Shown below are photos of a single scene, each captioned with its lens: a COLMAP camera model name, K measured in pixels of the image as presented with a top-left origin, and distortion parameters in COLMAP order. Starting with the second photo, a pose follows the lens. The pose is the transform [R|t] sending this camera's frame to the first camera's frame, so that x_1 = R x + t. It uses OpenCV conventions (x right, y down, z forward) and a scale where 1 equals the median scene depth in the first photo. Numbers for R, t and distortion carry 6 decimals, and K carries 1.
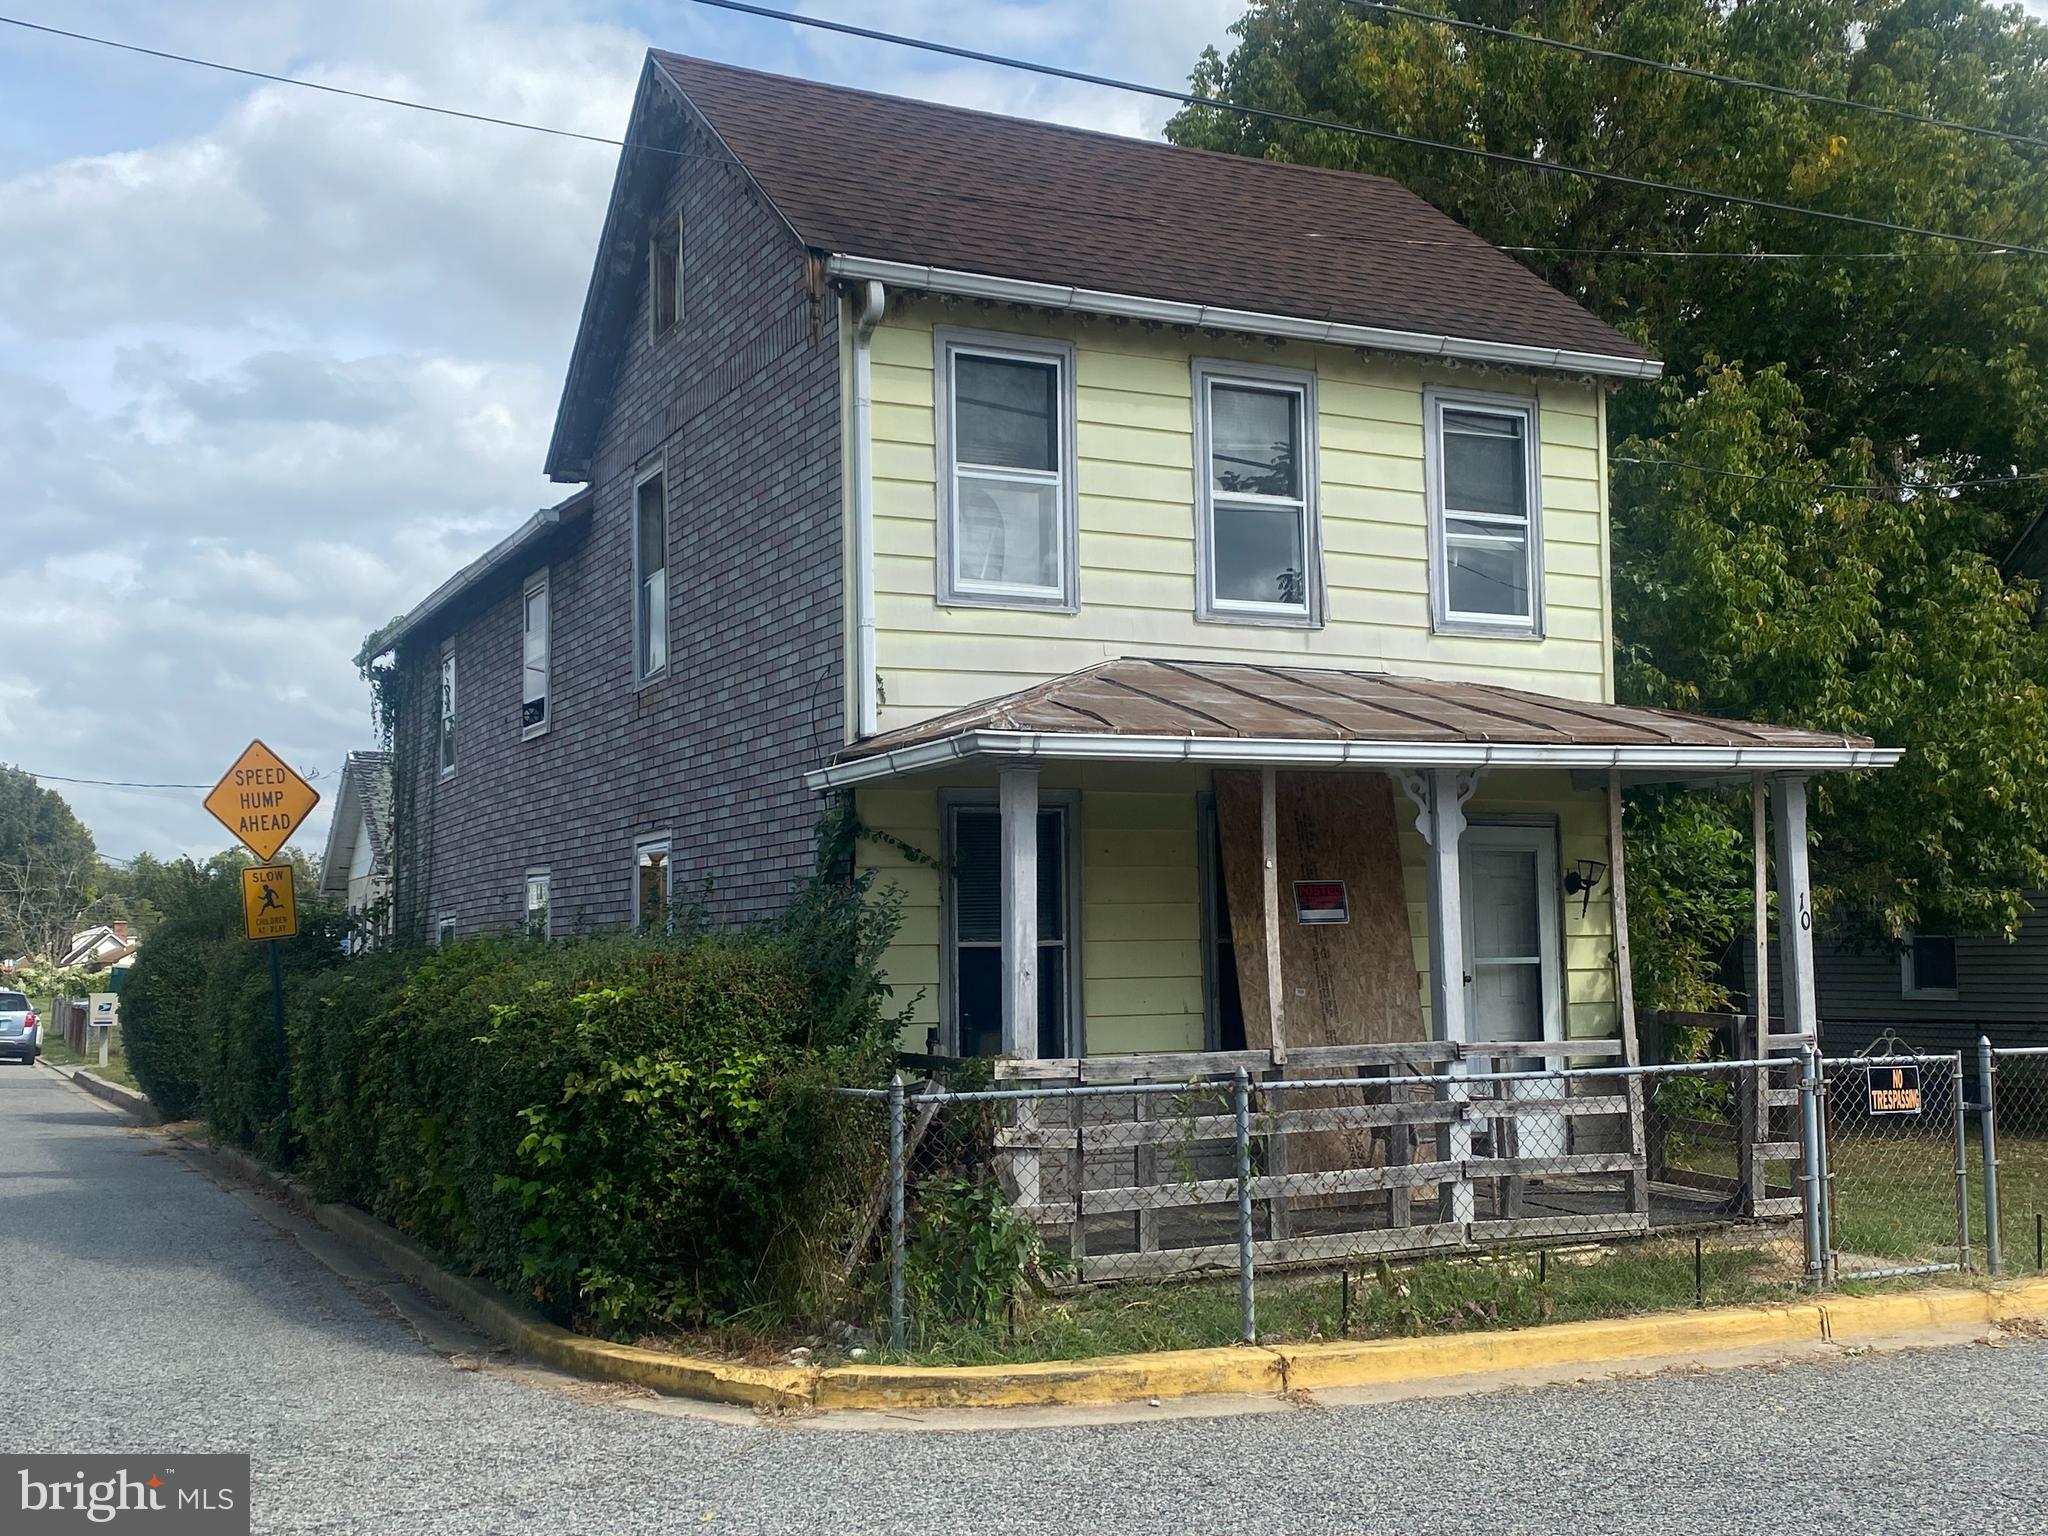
lens RADIAL K [[2167.9, 0, 1024.0], [0, 2167.9, 768.0], [0, 0, 1]] dist [0.136558, -0.403215]
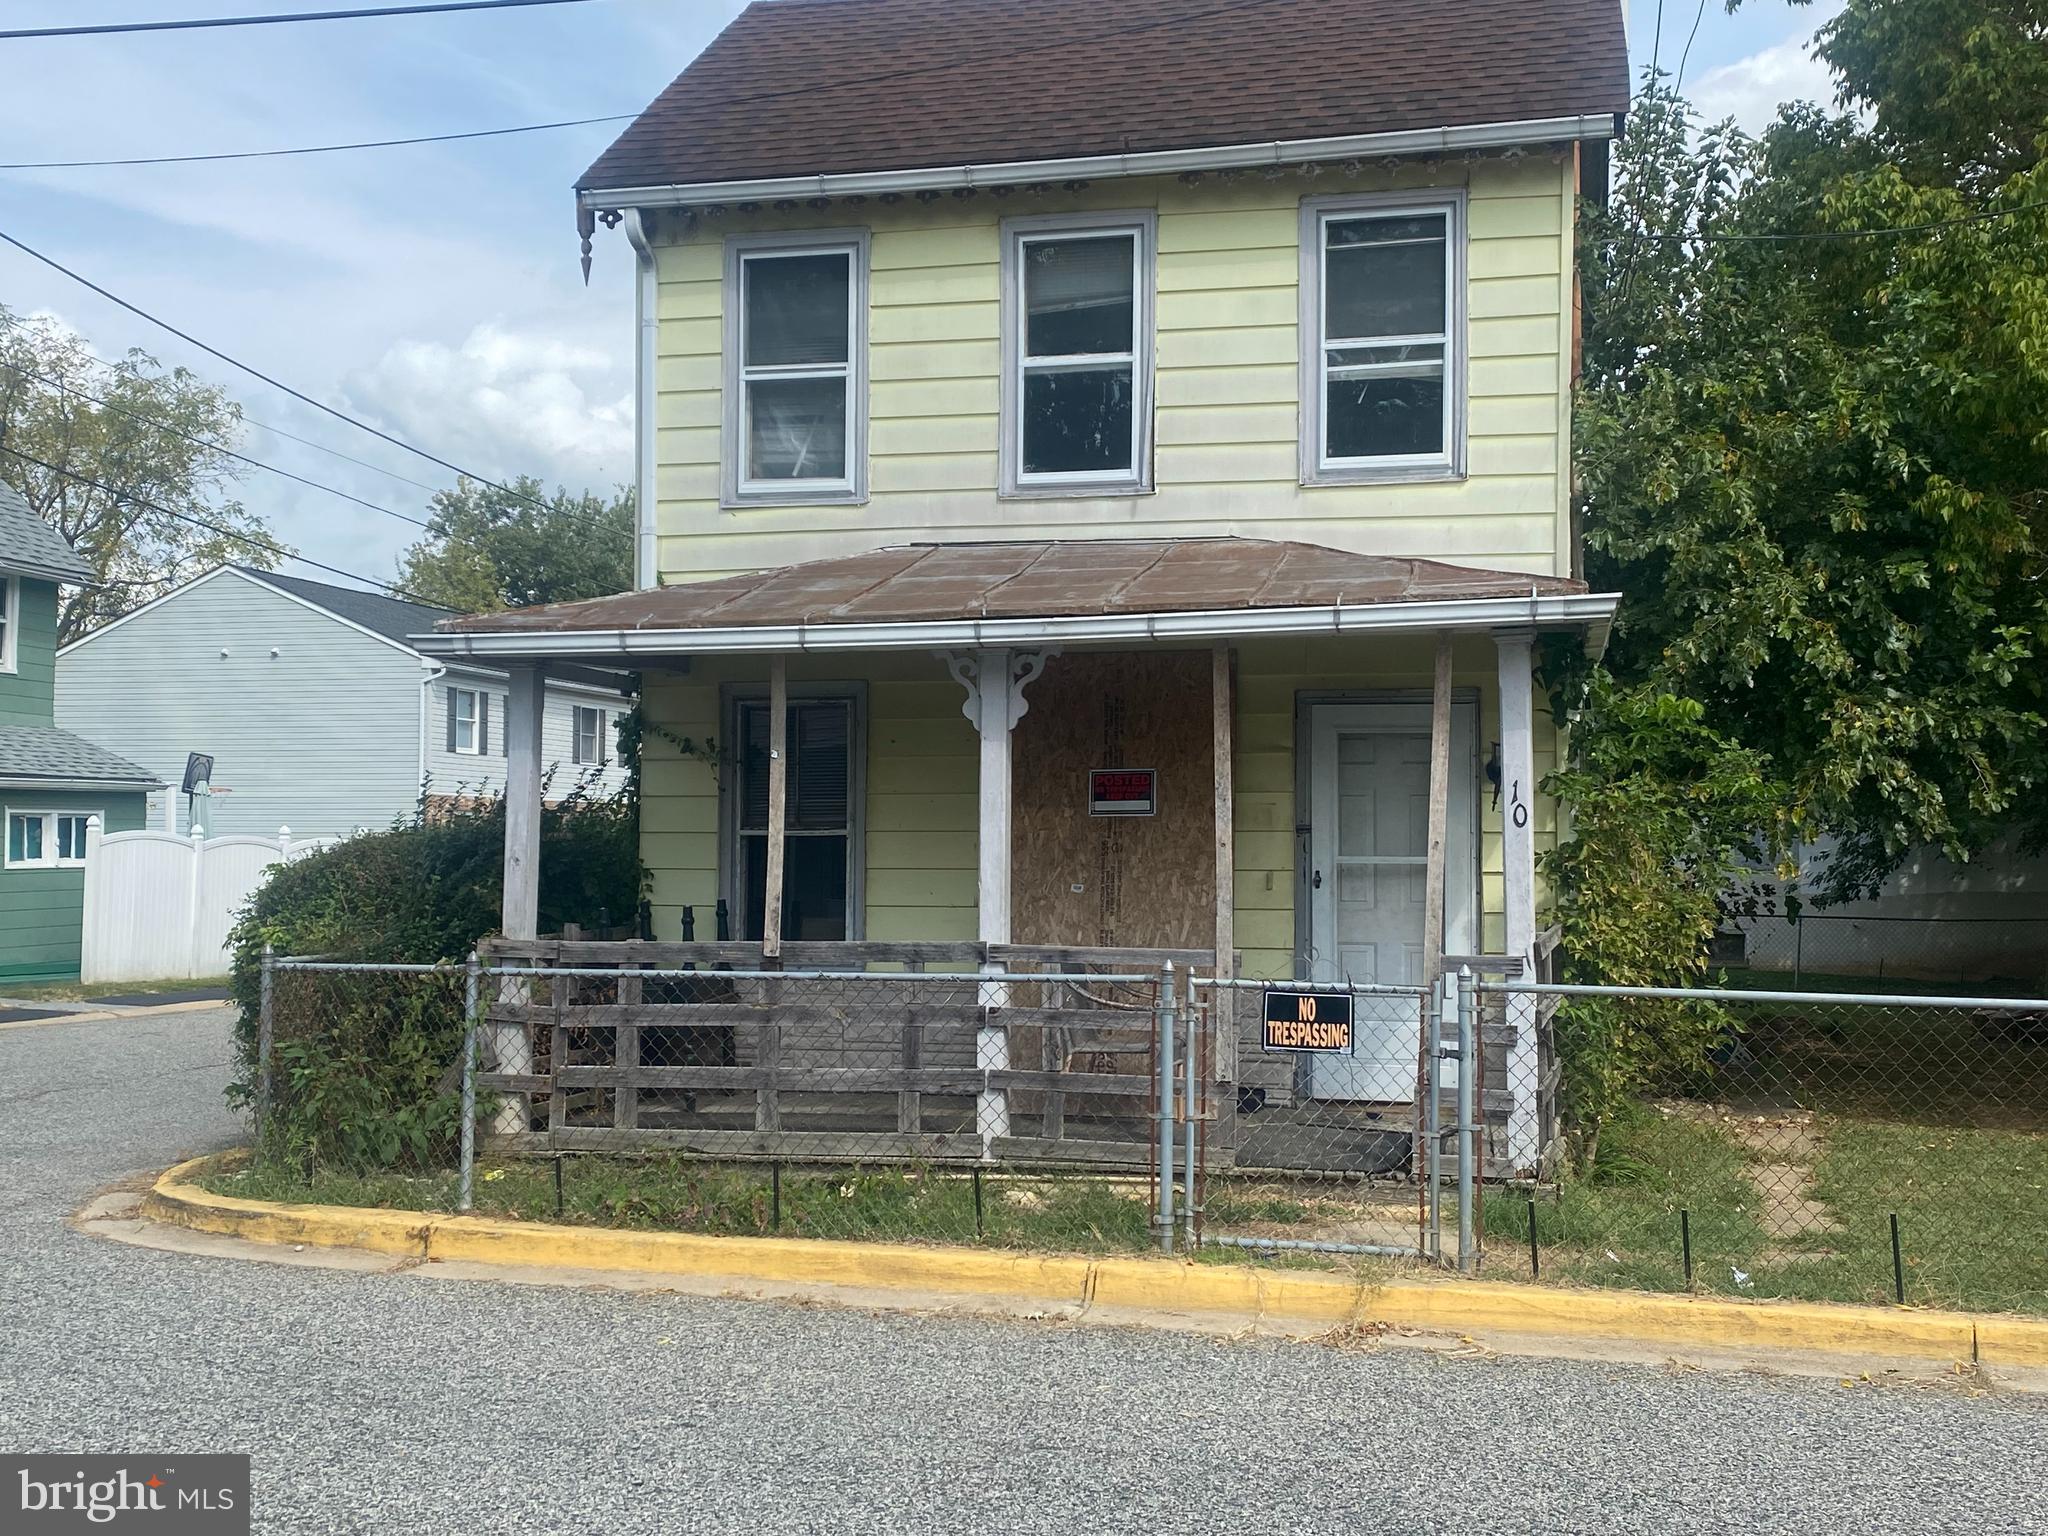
lens RADIAL K [[2167.9, 0, 1024.0], [0, 2167.9, 768.0], [0, 0, 1]] dist [0.136558, -0.403215]
pose [[0.772739, -0.005912, -0.634697, 0.705362], [0.038930, 0.998515, 0.038097, 0.014714], [0.633529, -0.054148, 0.771822, 0.266696]]
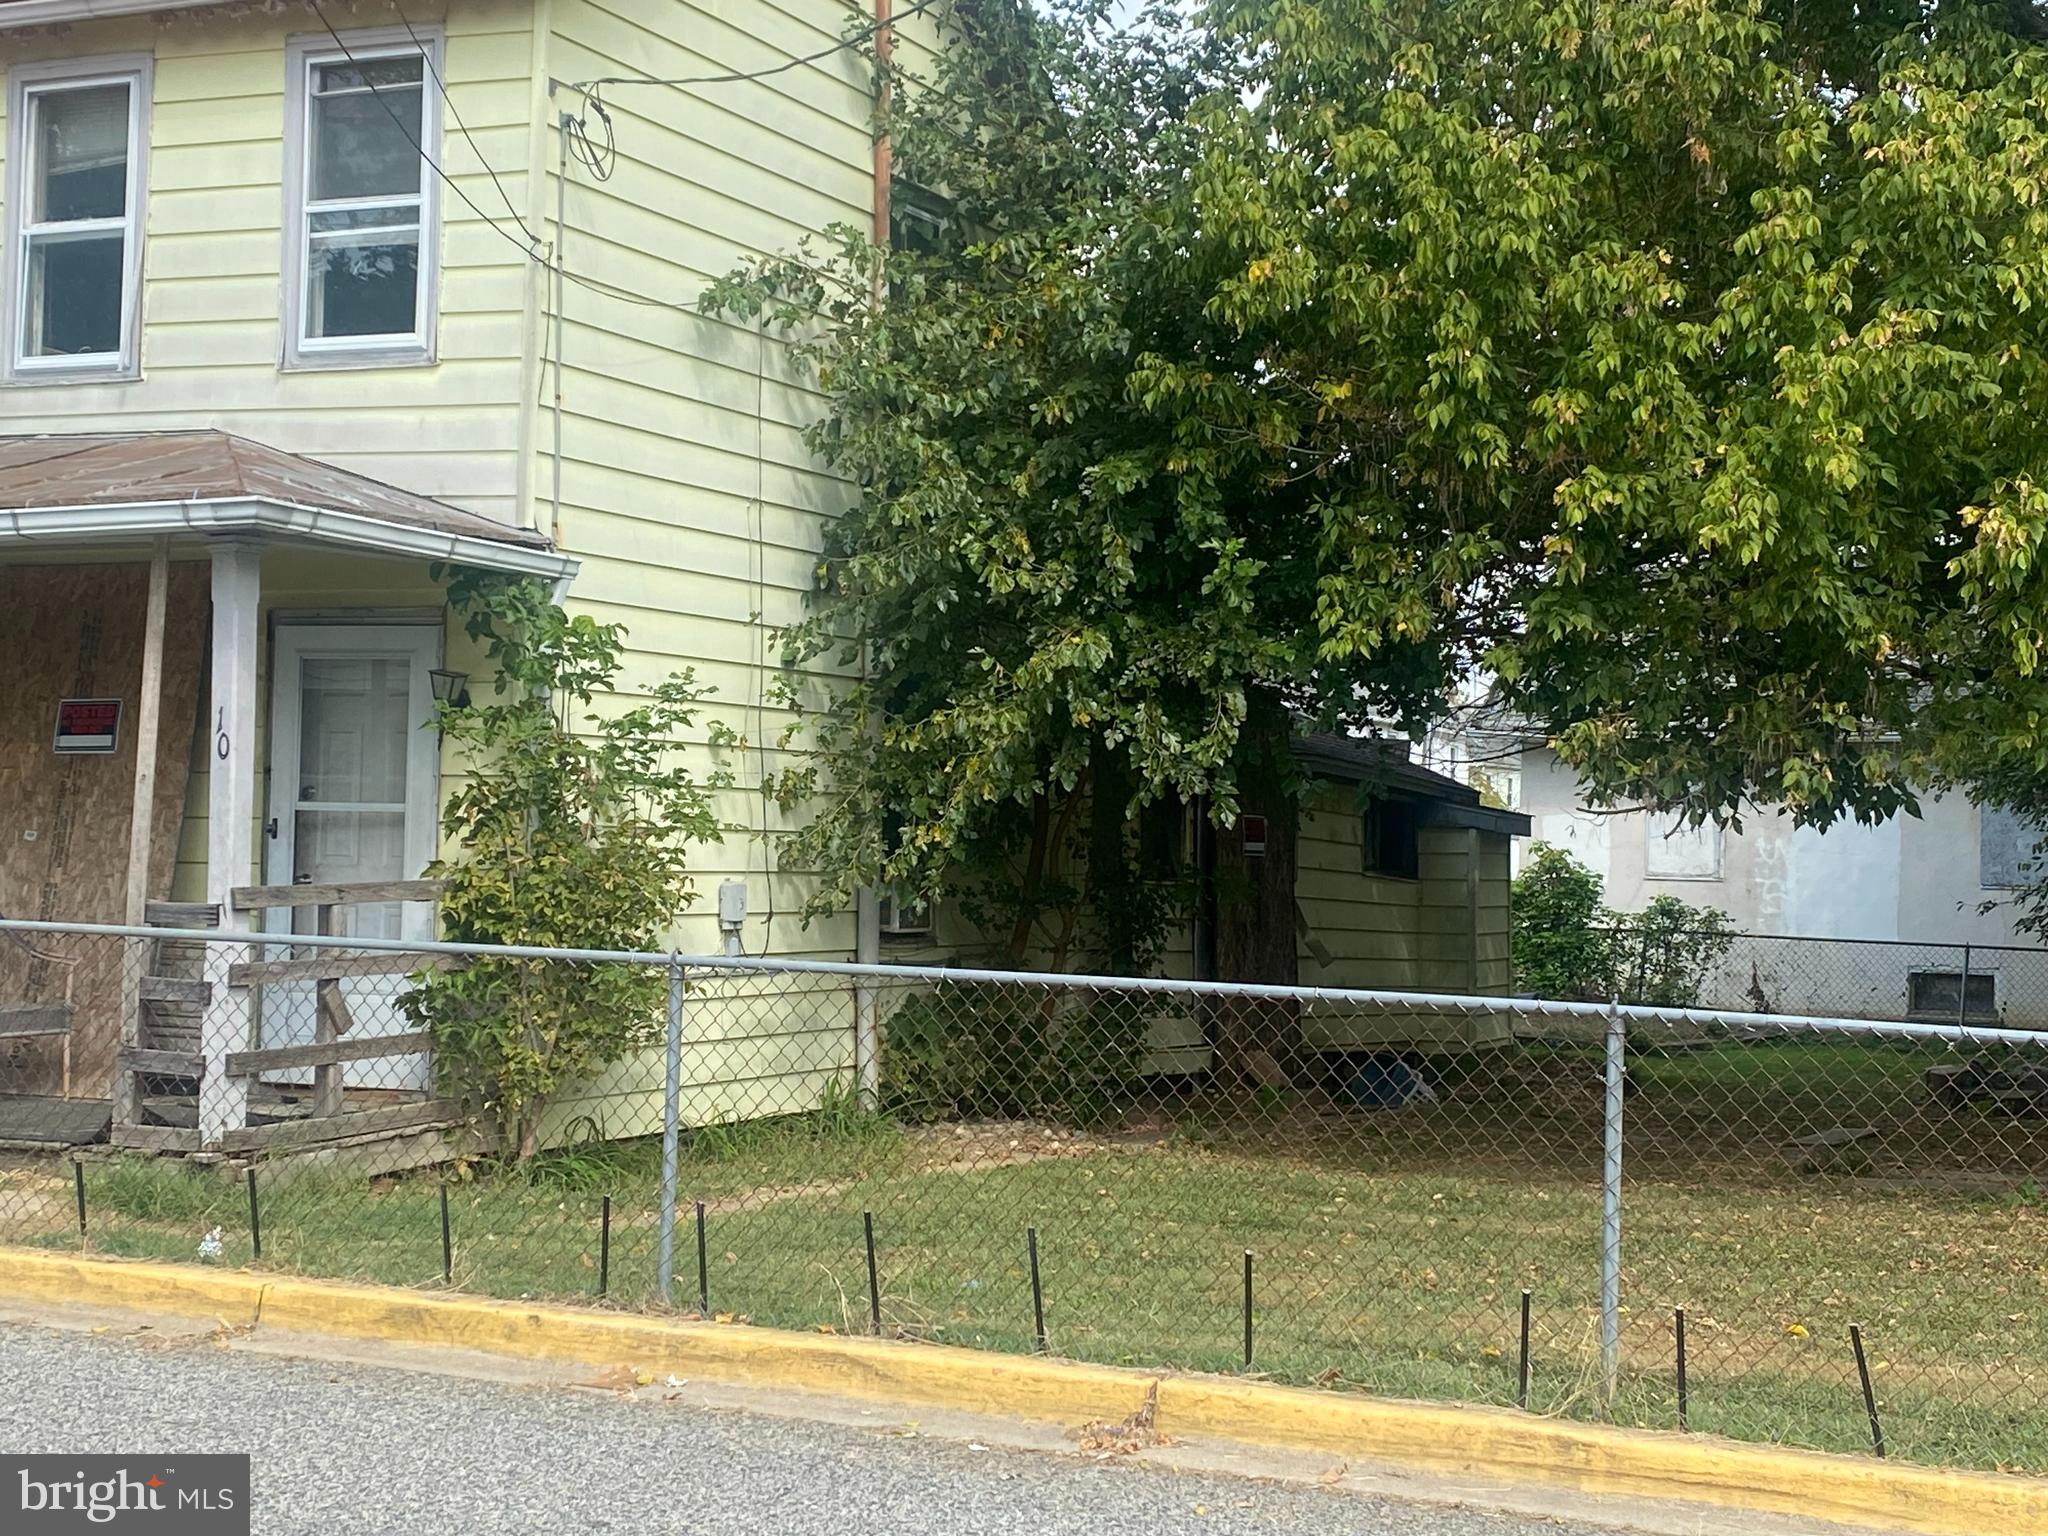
lens RADIAL K [[3296.6, 0, 1024.0], [0, 3296.6, 768.0], [0, 0, 1]] dist [0.028614, -0.110729]
pose [[0.635717, 0.010252, -0.771855, 1.324333], [0.032127, 0.998694, 0.039726, 0.040765], [0.771254, -0.050052, 0.634557, 0.503052]]
